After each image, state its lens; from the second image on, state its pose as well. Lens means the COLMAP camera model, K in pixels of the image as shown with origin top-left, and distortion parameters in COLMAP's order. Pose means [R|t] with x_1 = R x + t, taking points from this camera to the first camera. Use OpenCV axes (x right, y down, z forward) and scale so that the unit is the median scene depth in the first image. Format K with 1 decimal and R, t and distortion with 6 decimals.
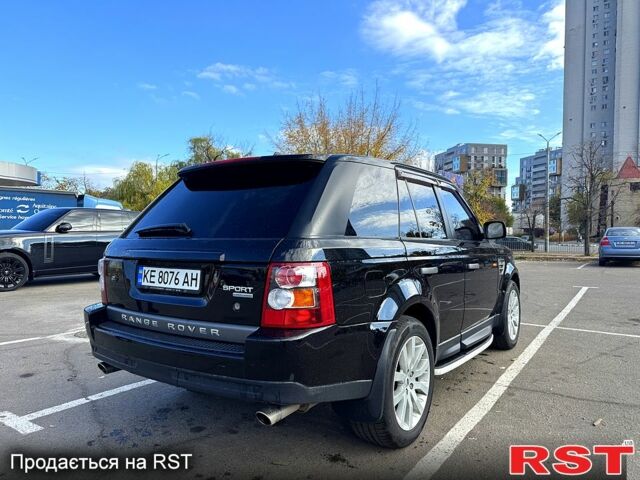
lens RADIAL K [[450.9, 0, 324.6], [0, 450.9, 243.3], [0, 0, 1]] dist [0.036532, -0.046701]
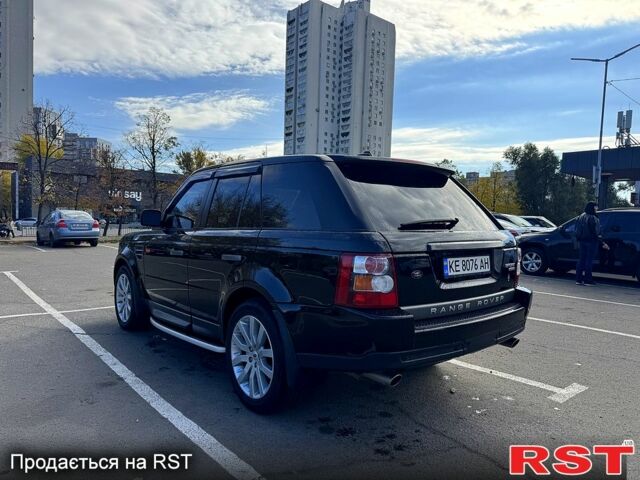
lens RADIAL K [[450.9, 0, 316.9], [0, 450.9, 237.1], [0, 0, 1]] dist [0.036532, -0.046701]
pose [[0.278281, -0.031980, 0.959967, -1.567017], [0.005119, 0.999481, 0.031812, -0.036223], [-0.960486, -0.003939, 0.278301, 1.033632]]
